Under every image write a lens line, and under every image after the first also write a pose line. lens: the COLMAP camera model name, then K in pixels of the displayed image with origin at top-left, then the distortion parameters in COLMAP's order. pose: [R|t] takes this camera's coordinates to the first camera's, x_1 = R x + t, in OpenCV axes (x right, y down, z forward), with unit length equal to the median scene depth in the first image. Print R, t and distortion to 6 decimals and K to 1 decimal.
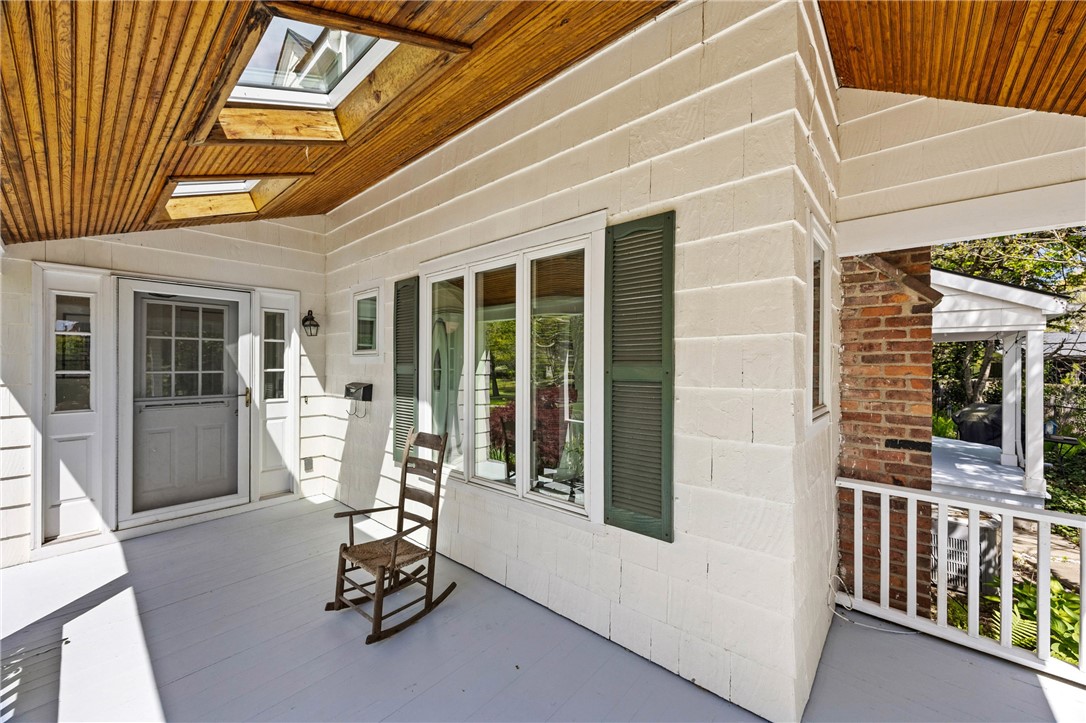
lens RADIAL K [[419.7, 0, 543.4], [0, 419.7, 362.4], [0, 0, 1]] dist [-0.011322, 0.000003]
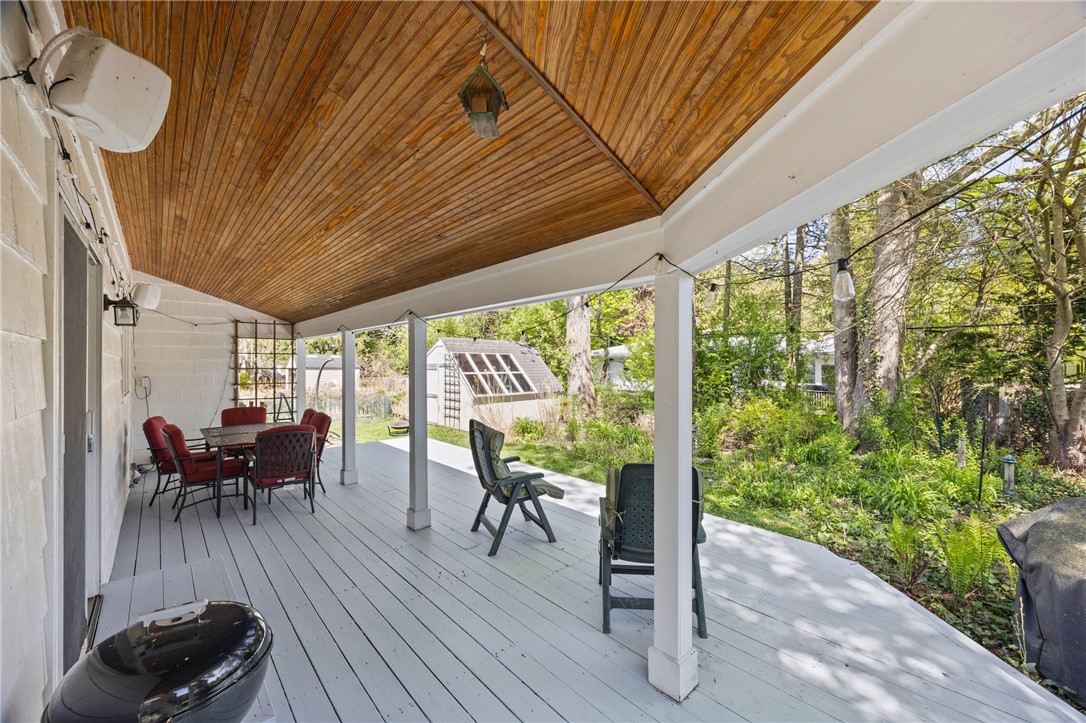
lens RADIAL K [[419.7, 0, 546.4], [0, 419.7, 361.0], [0, 0, 1]] dist [-0.011322, 0.000003]
pose [[0.995669, -0.000778, -0.092963, 0.401177], [0.000960, 0.999998, 0.001914, 0.005994], [0.092961, -0.001994, 0.995668, 0.393701]]
